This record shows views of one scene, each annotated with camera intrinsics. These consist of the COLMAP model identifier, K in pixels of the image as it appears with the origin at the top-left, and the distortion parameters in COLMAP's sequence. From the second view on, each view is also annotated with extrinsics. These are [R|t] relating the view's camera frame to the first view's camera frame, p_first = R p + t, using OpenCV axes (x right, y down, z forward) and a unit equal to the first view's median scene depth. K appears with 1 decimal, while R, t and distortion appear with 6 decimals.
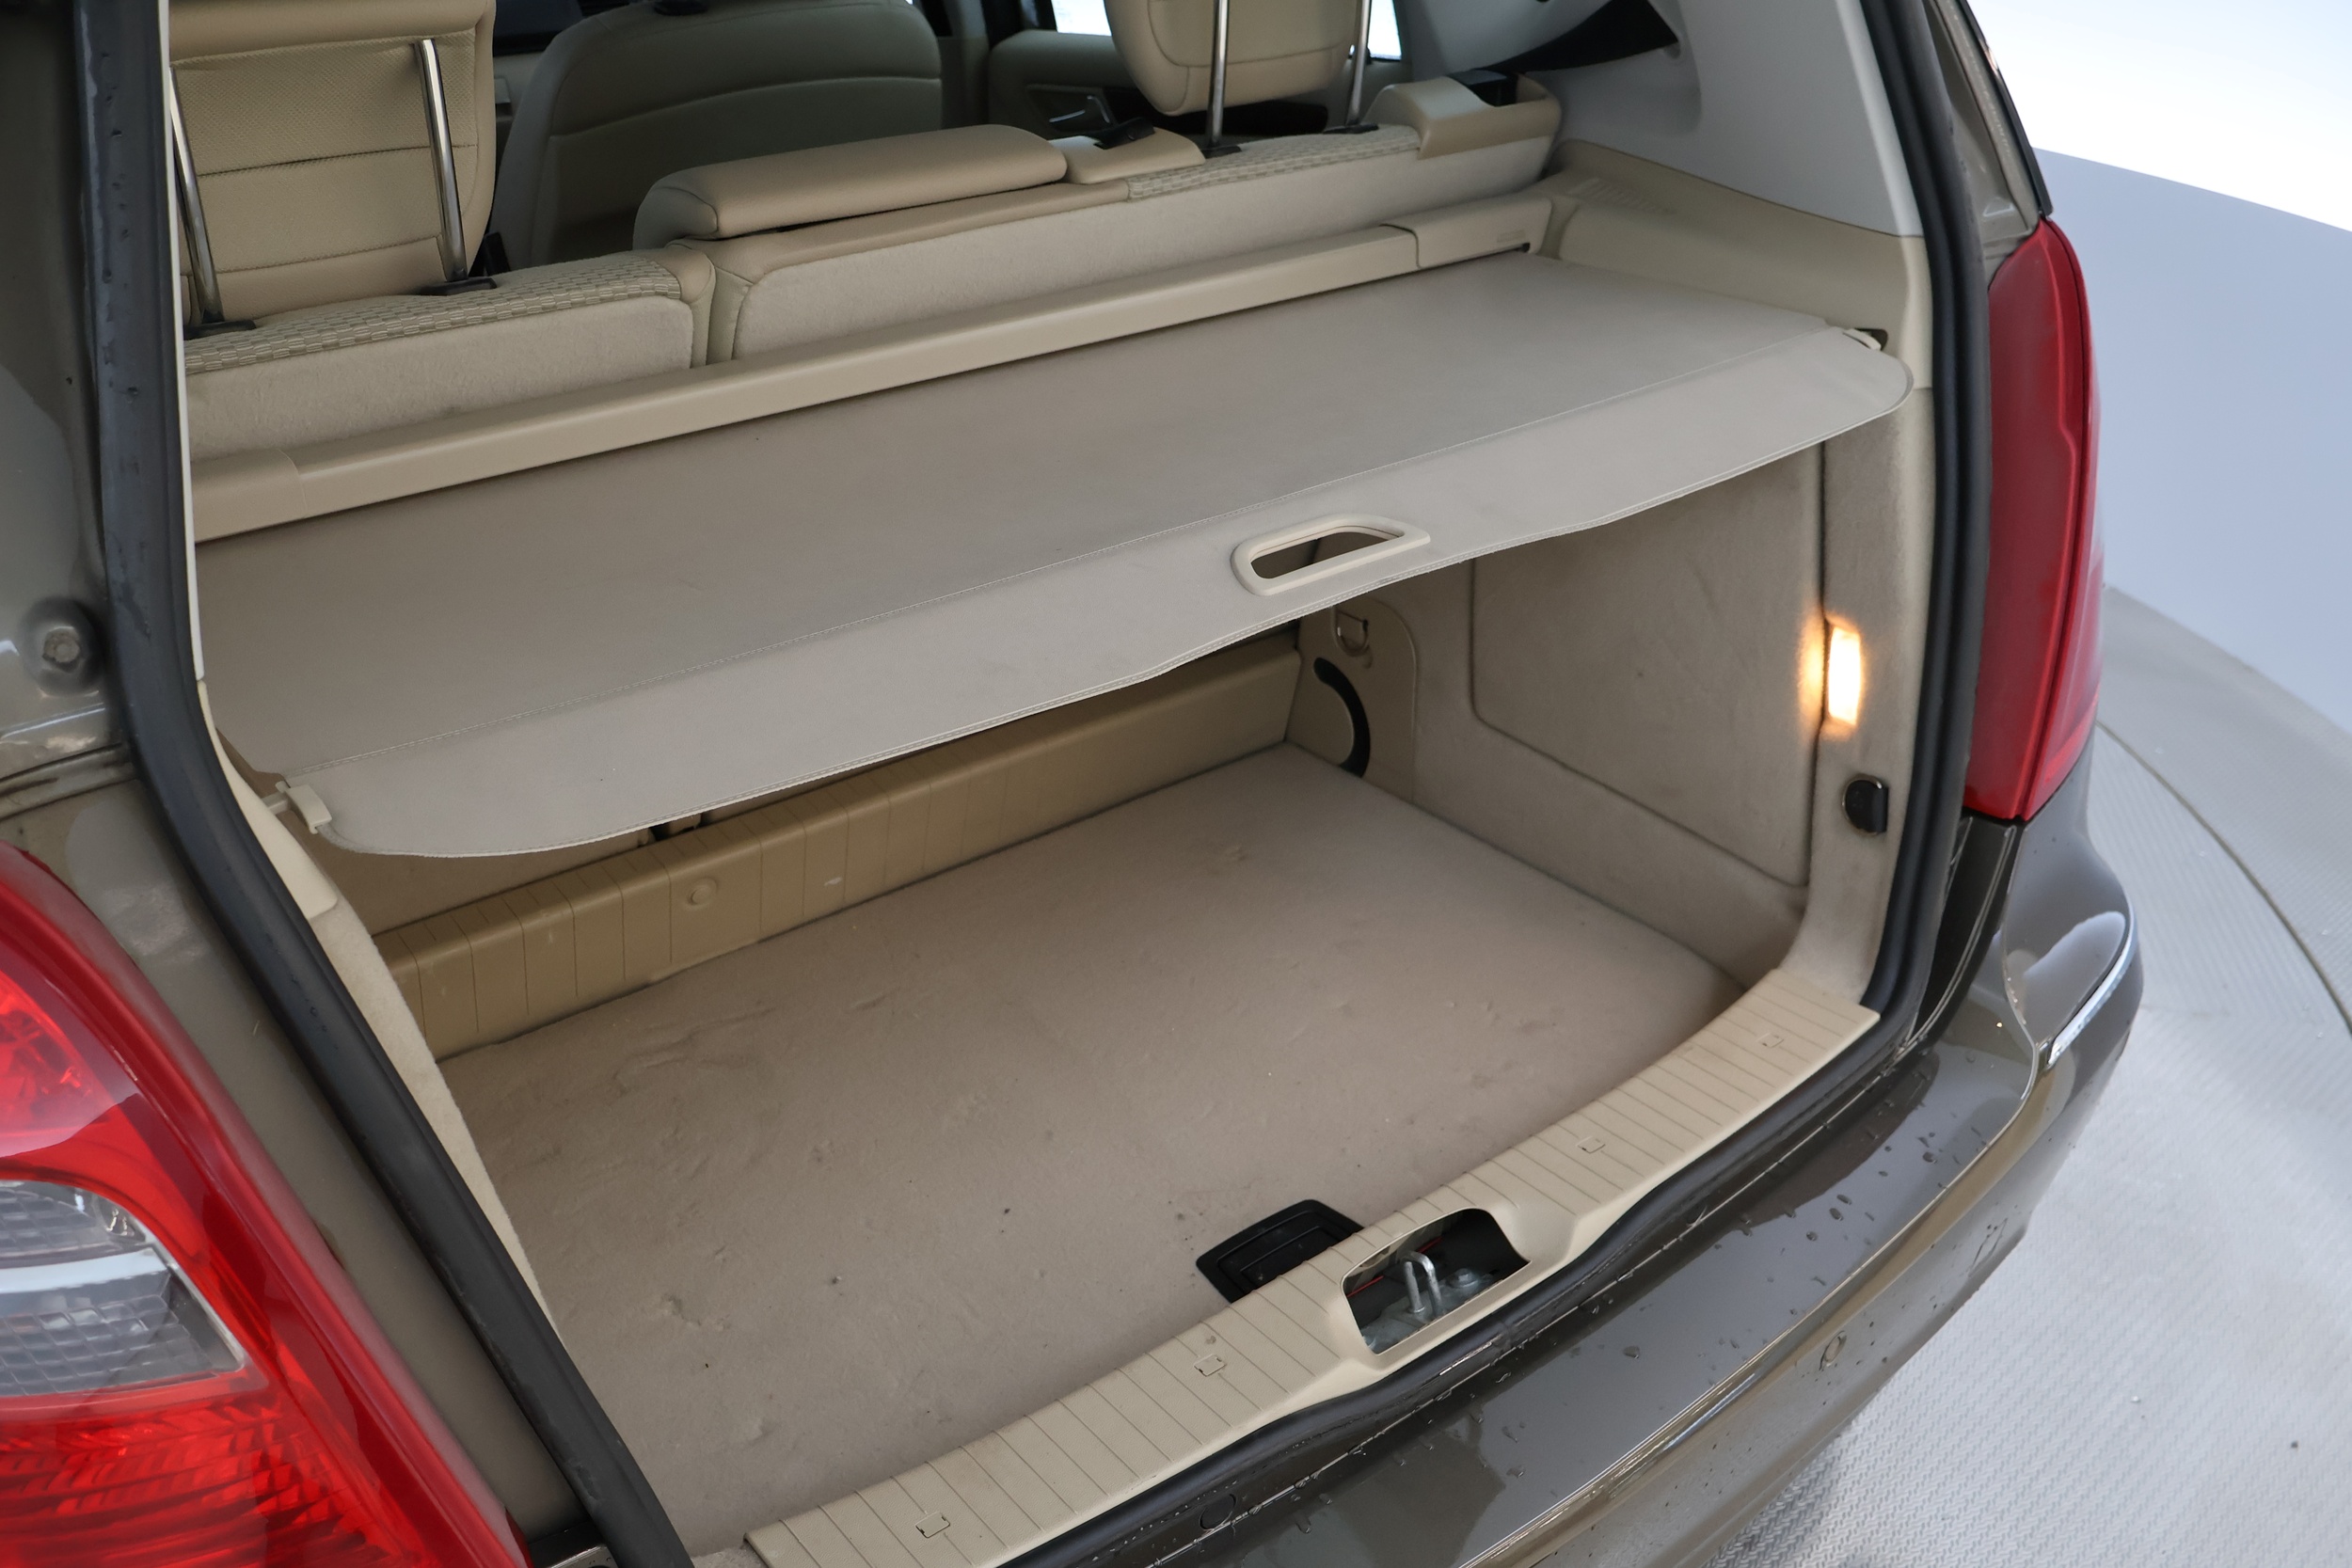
lens RADIAL K [[1962.3, 0, 1176.0], [0, 1962.3, 784.0], [0, 0, 1]] dist [-0.017017, -0.010148]
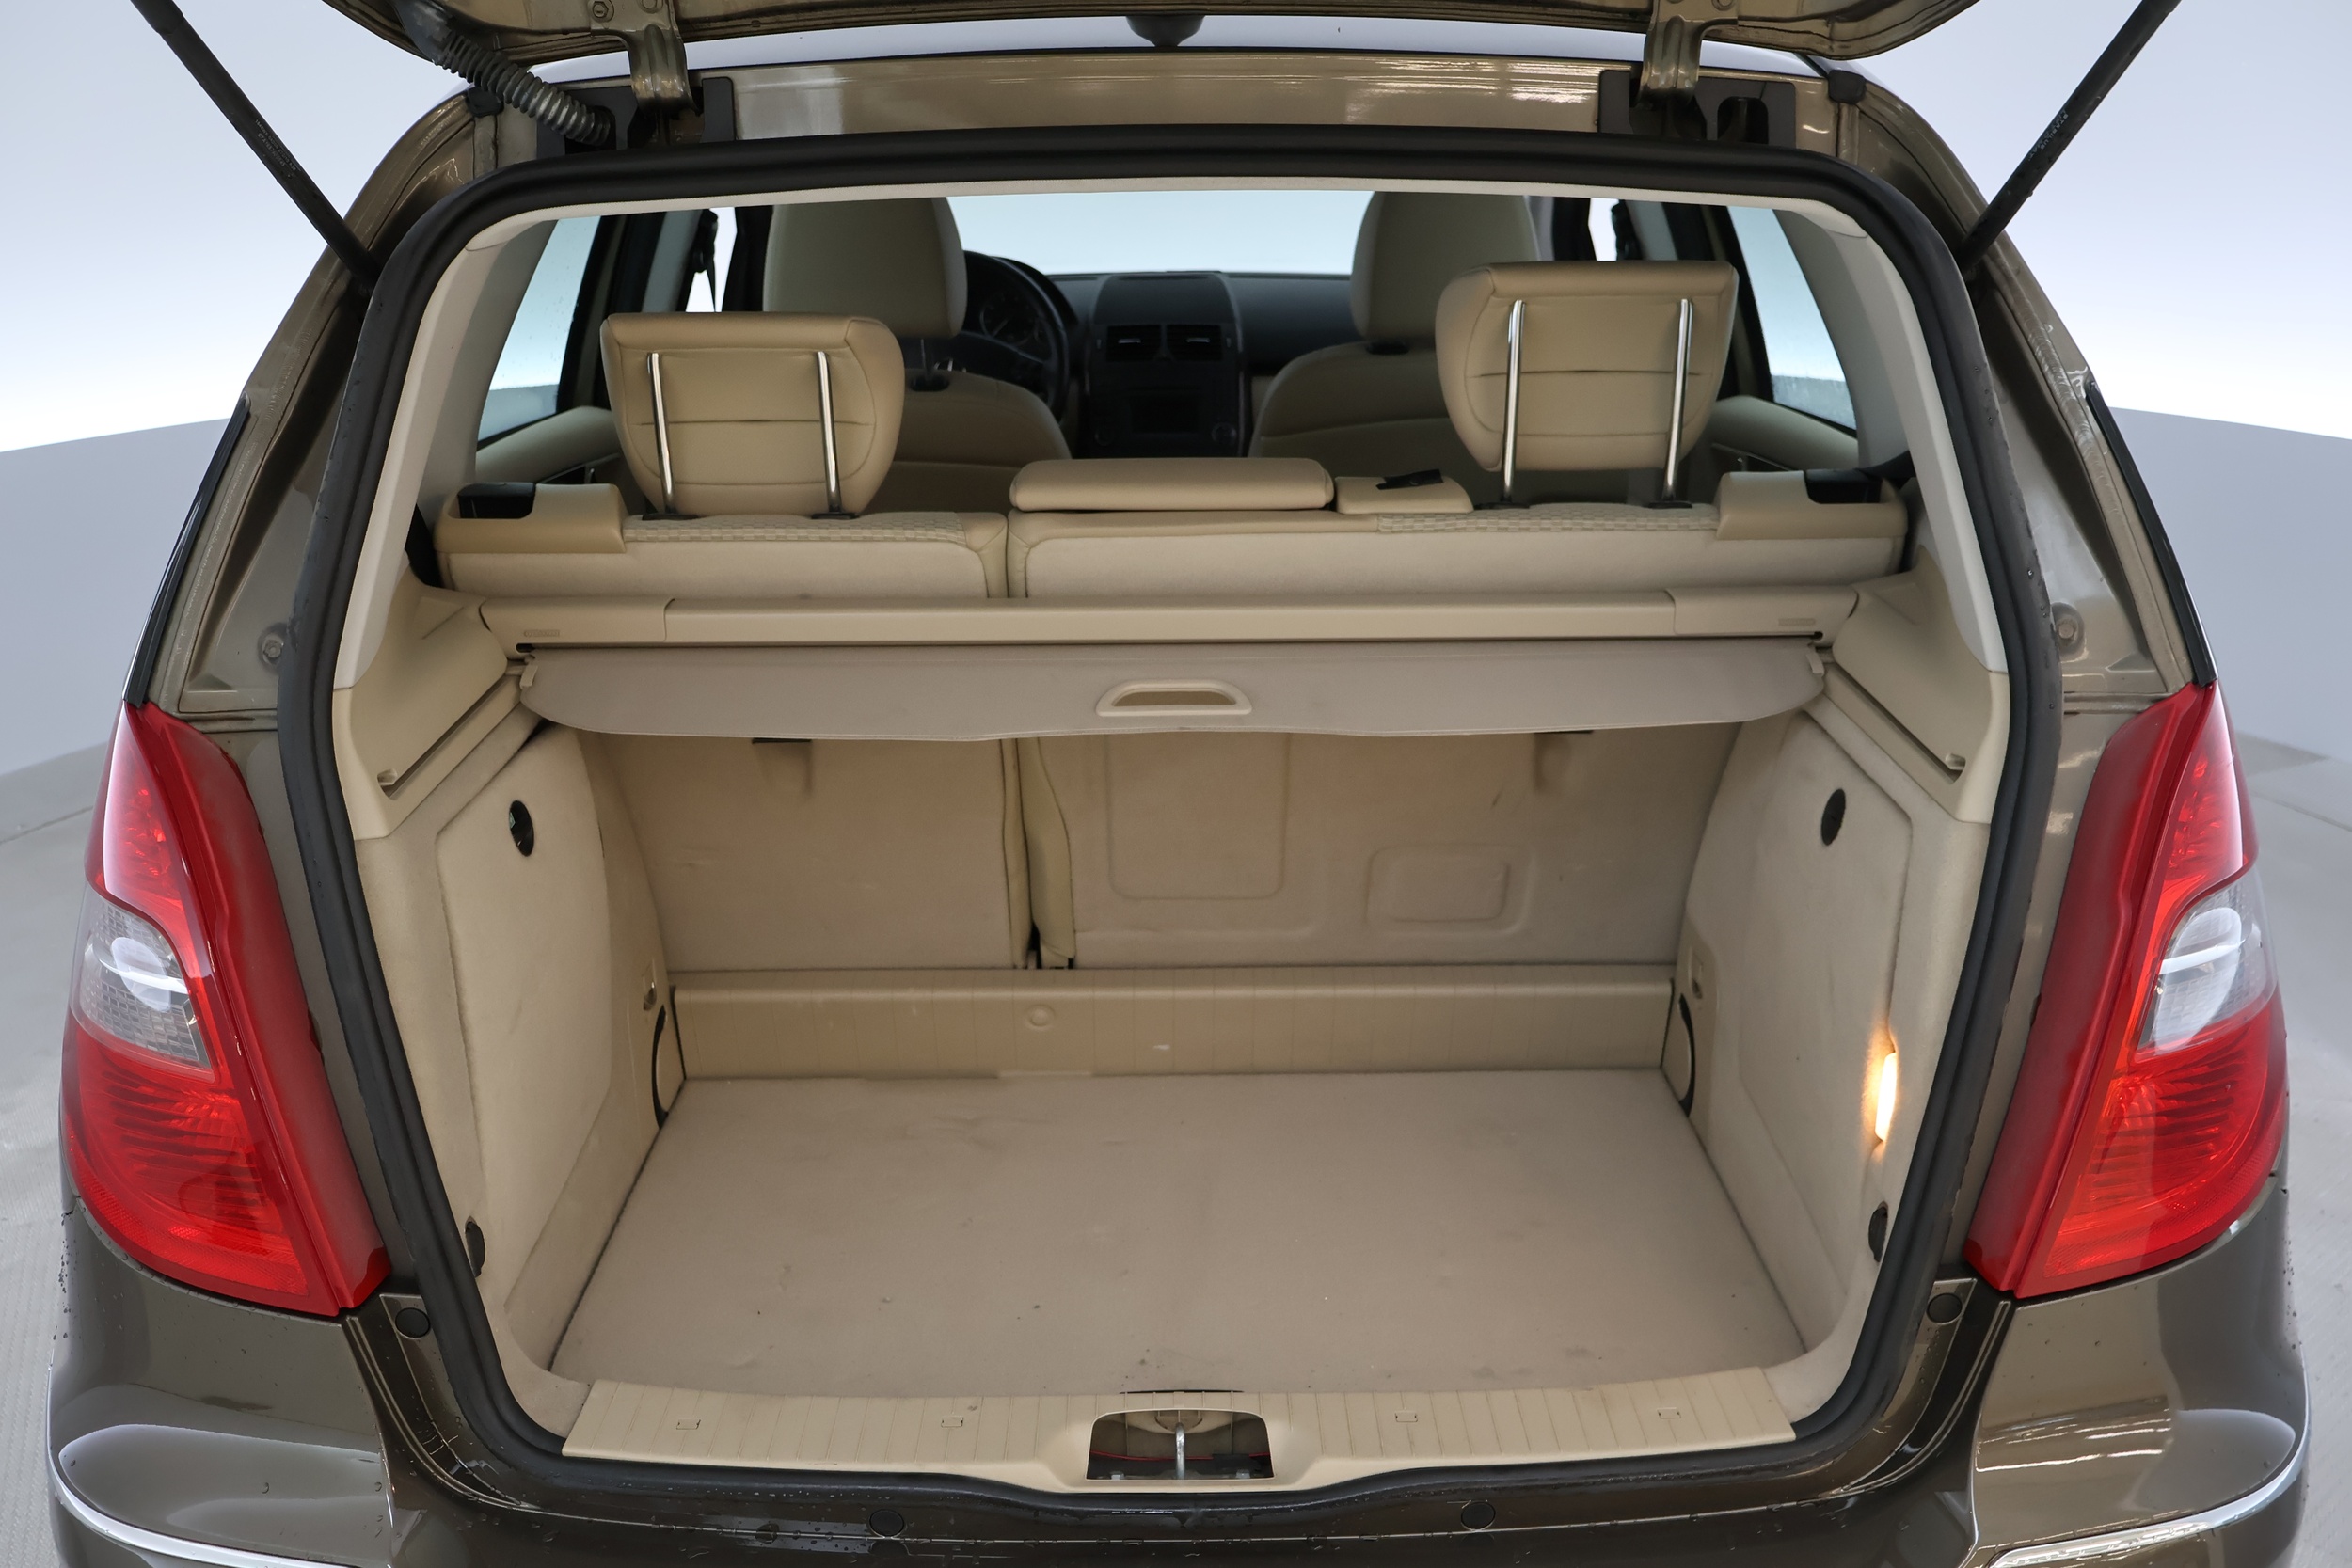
lens RADIAL K [[1962.3, 0, 1176.0], [0, 1962.3, 784.0], [0, 0, 1]] dist [-0.017017, -0.010148]
pose [[0.806661, 0.210382, -0.552302, 0.589931], [-0.290500, 0.954959, -0.060527, -0.043012], [0.514692, 0.209268, 0.831444, -0.031852]]
